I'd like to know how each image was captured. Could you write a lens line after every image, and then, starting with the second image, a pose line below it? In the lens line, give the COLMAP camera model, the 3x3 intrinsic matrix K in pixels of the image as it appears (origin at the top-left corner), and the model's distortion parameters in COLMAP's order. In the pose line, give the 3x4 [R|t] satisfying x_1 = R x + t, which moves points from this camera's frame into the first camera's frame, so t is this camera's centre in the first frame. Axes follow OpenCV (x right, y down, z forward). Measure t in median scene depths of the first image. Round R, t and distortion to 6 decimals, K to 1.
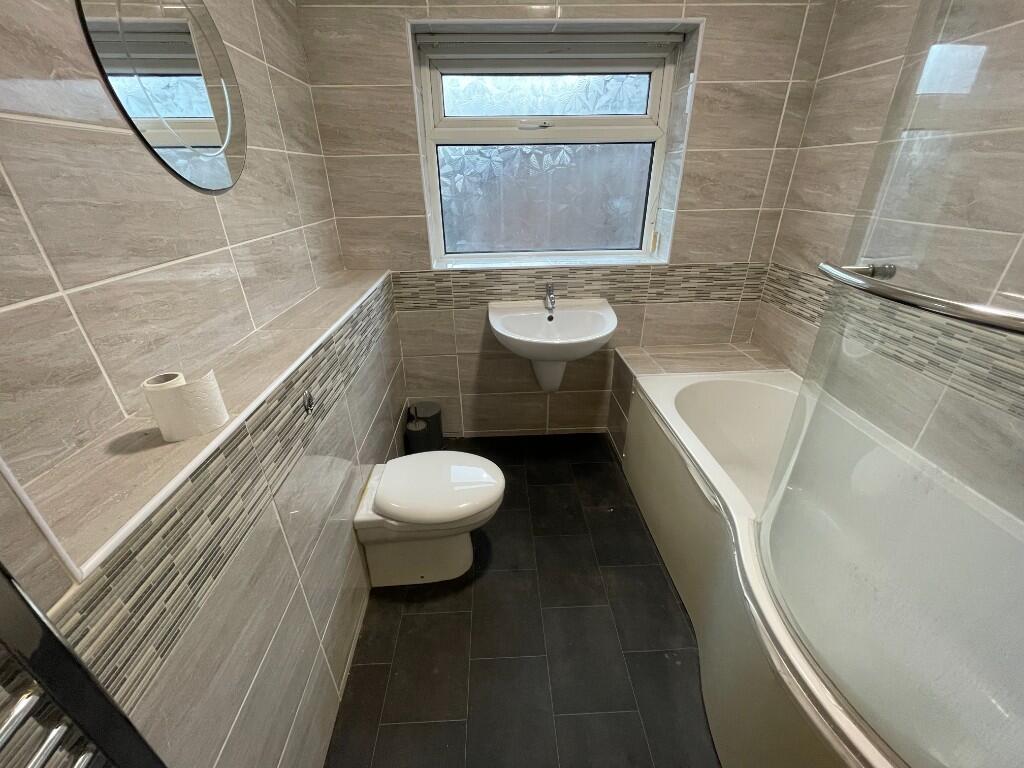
lens RADIAL K [[411.9, 0, 508.9], [0, 411.9, 380.5], [0, 0, 1]] dist [-0.001906, -0.000381]
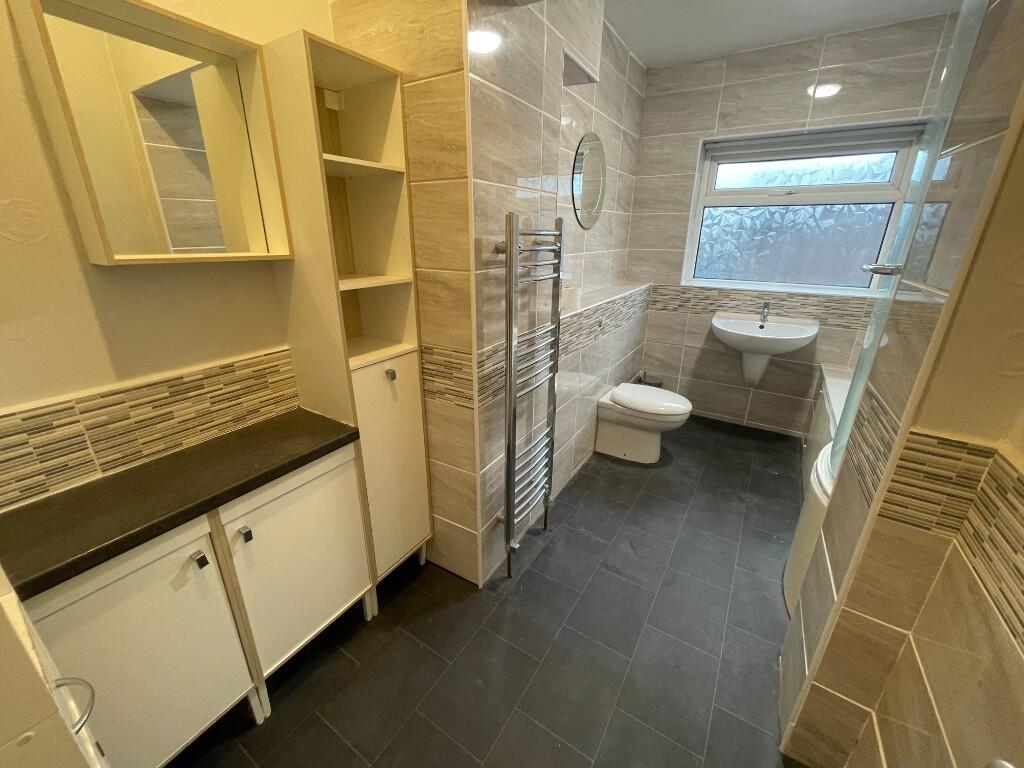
lens RADIAL K [[411.9, 0, 510.3], [0, 411.9, 380.6], [0, 0, 1]] dist [-0.001906, -0.000381]
pose [[0.821398, 0.211642, -0.529635, 0.187118], [-0.270697, 0.962014, -0.035398, 0.310344], [0.502024, 0.172446, 0.847487, -0.569851]]
